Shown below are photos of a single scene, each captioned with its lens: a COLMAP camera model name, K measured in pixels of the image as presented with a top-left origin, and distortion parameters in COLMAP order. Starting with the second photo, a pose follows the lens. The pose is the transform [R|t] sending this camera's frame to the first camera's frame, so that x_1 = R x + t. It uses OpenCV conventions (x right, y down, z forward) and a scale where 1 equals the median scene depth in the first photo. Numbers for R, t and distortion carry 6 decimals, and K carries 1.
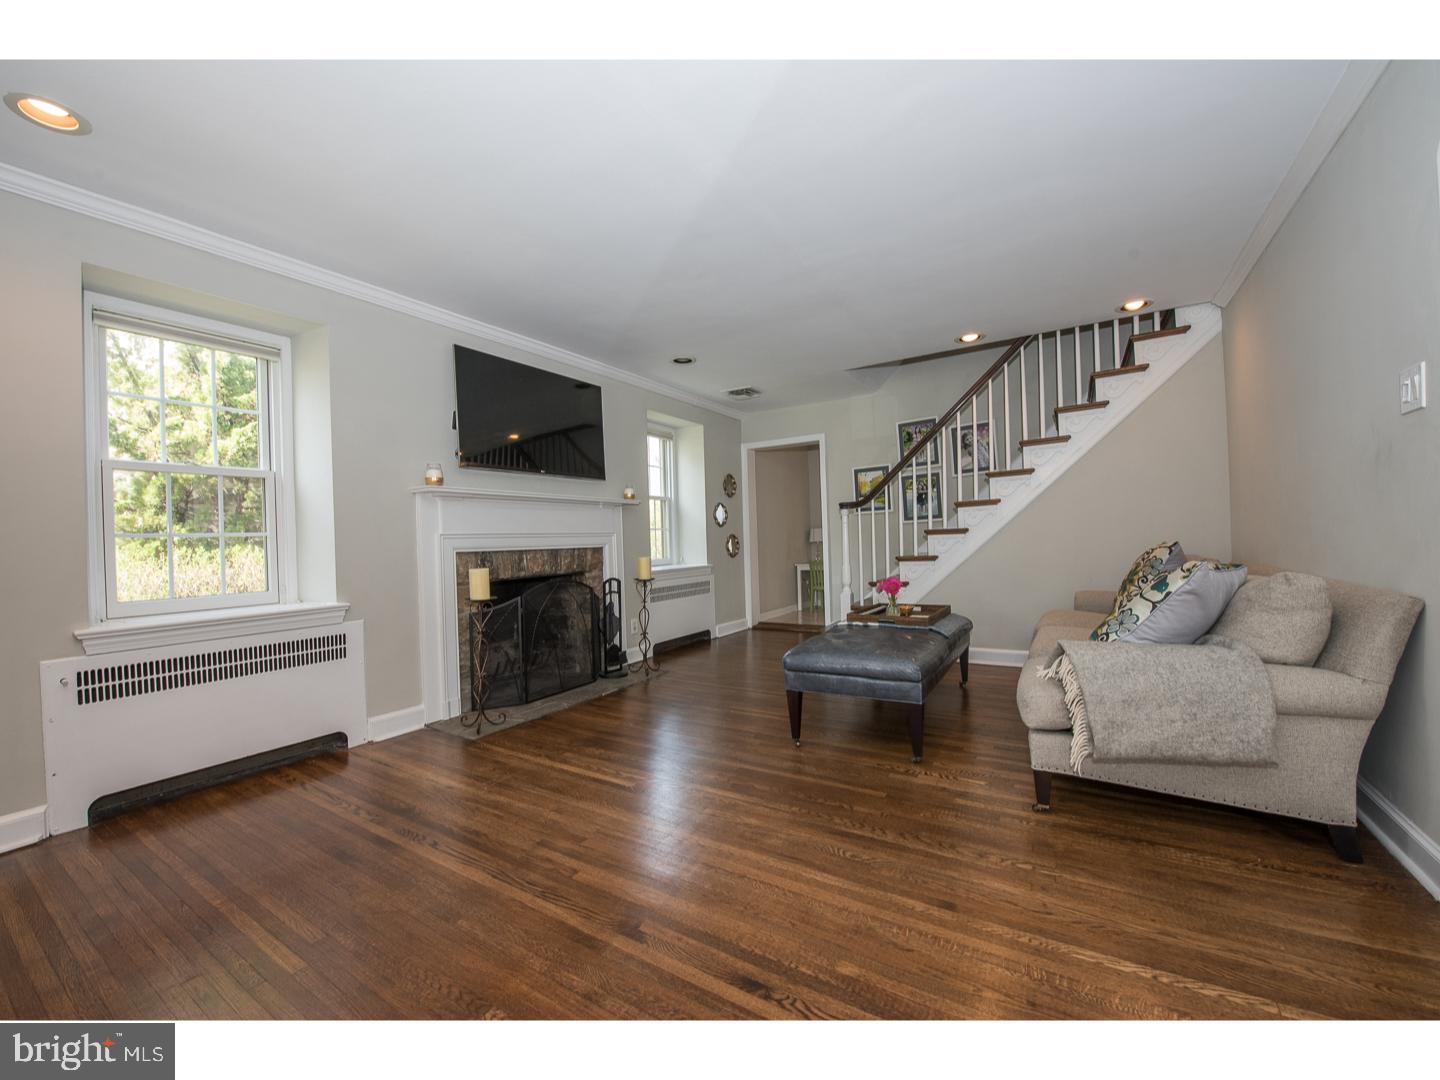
lens RADIAL K [[575.1, 0, 715.6], [0, 575.1, 538.2], [0, 0, 1]] dist [-0.018071, -0.001254]
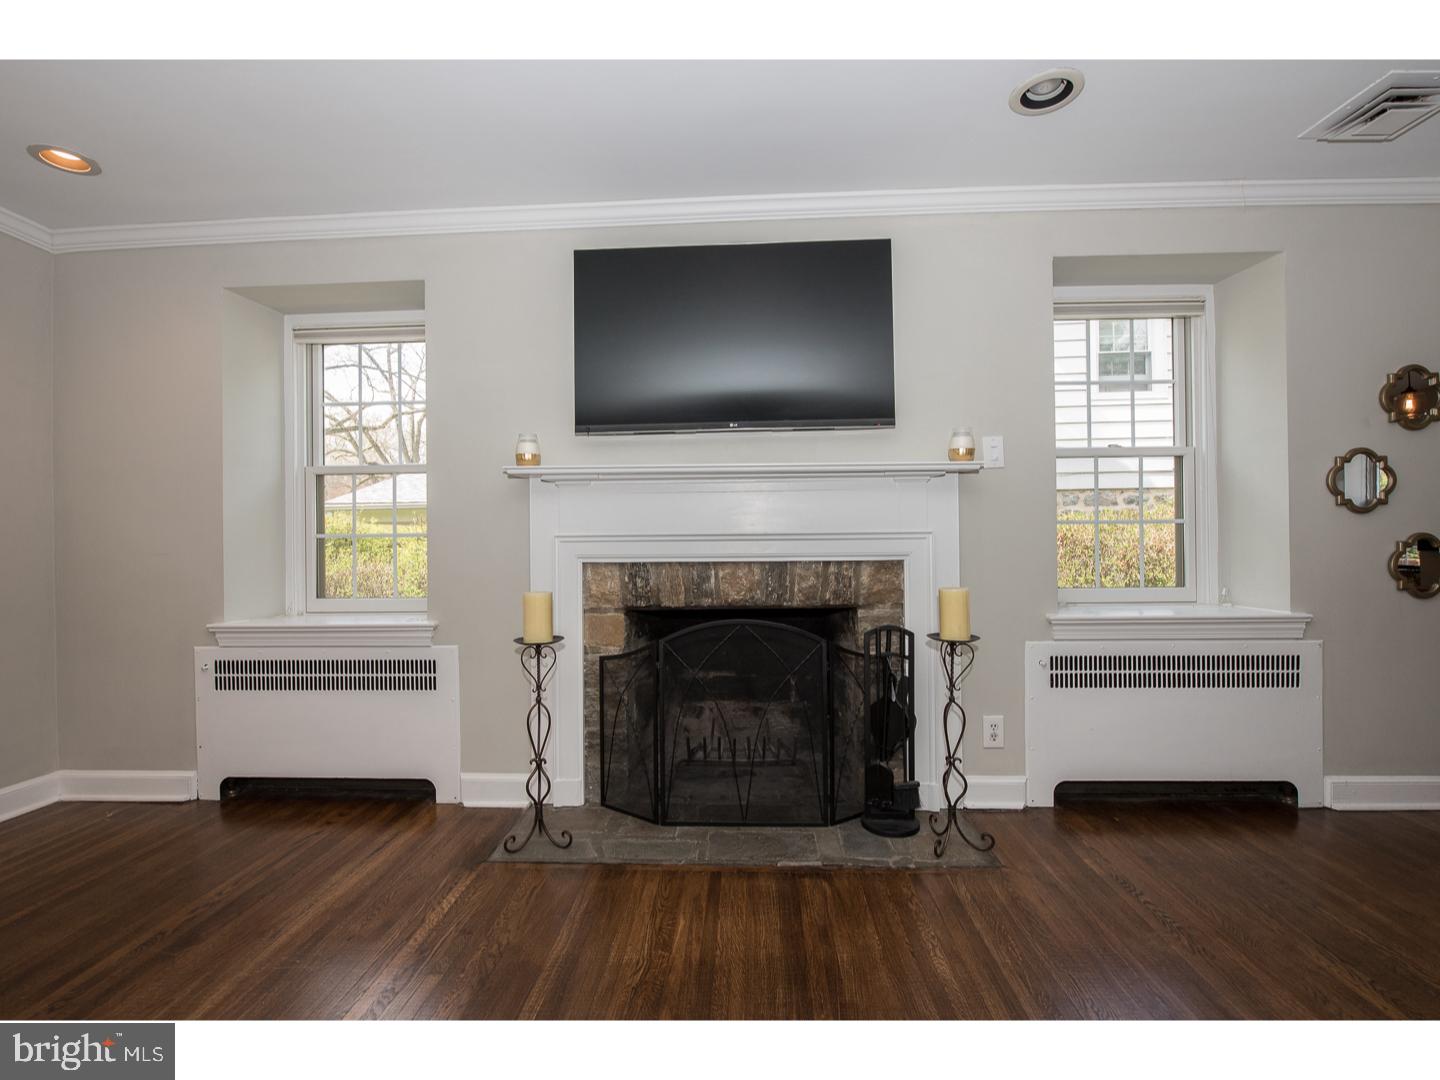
lens RADIAL K [[649.6, 0, 711.2], [0, 649.6, 539.0], [0, 0, 1]] dist [-0.010561, -0.000782]
pose [[0.492881, 0.014743, -0.869972, 0.267063], [-0.002273, 0.999875, 0.015657, -0.014204], [0.870094, -0.005740, 0.492853, 0.716086]]
